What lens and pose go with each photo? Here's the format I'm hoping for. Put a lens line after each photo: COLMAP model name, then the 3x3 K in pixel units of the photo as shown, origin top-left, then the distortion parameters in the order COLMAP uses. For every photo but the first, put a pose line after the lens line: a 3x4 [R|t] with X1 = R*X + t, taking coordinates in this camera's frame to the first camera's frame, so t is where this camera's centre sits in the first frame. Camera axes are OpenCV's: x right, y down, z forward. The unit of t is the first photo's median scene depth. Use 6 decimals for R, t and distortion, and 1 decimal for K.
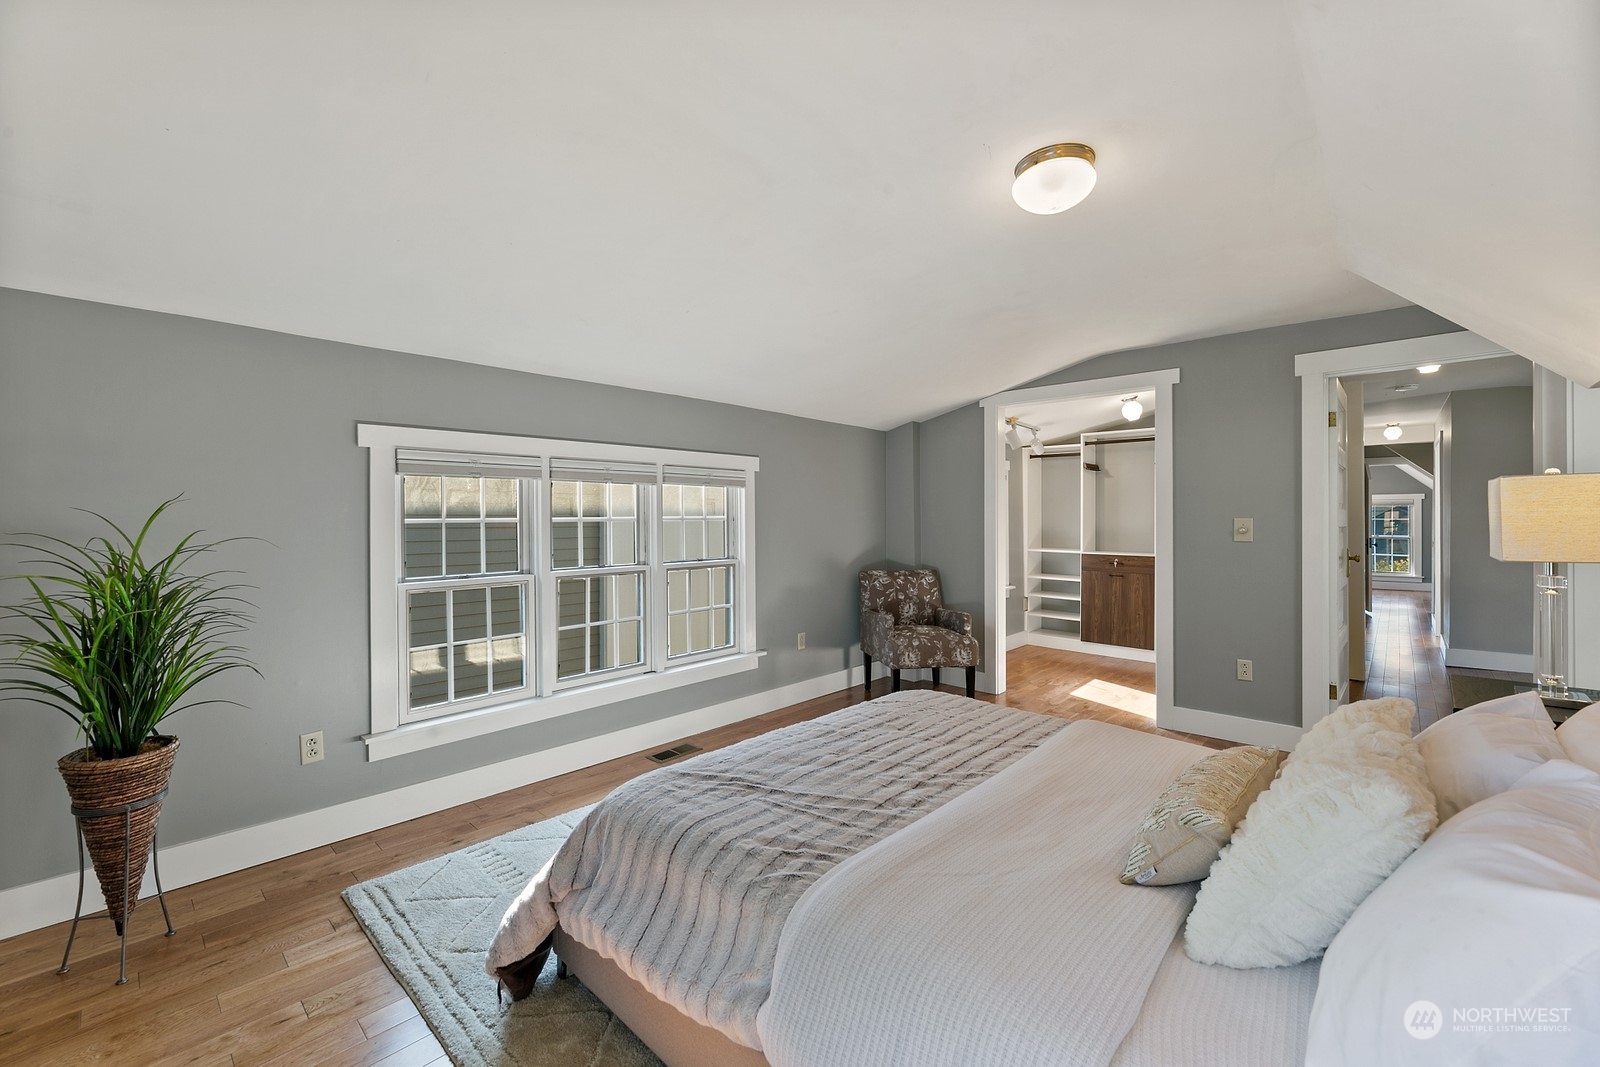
lens RADIAL K [[638.6, 0, 765.0], [0, 638.6, 534.6], [0, 0, 1]] dist [0.000950, -0.000499]
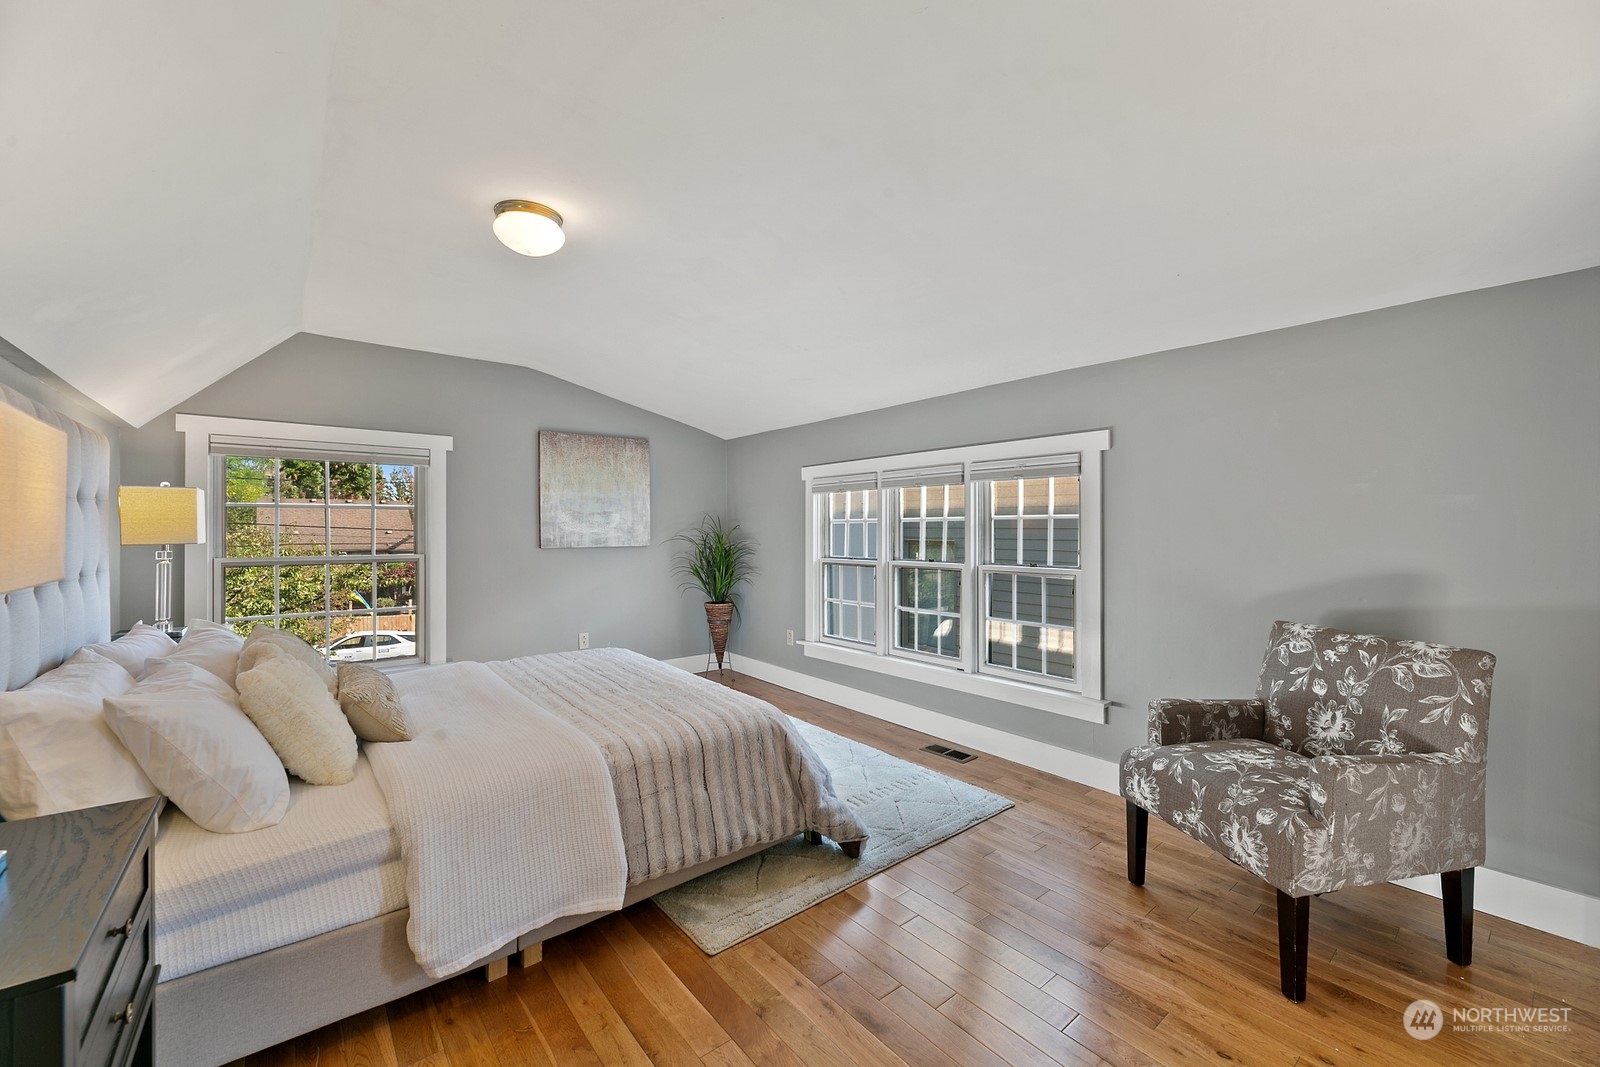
lens RADIAL K [[638.6, 0, 795.0], [0, 638.6, 534.0], [0, 0, 1]] dist [0.000950, -0.000499]
pose [[-0.115263, 0.023980, -0.993045, 0.719283], [-0.006233, 0.999671, 0.024864, -0.018452], [0.993315, 0.009056, -0.115076, 0.726098]]
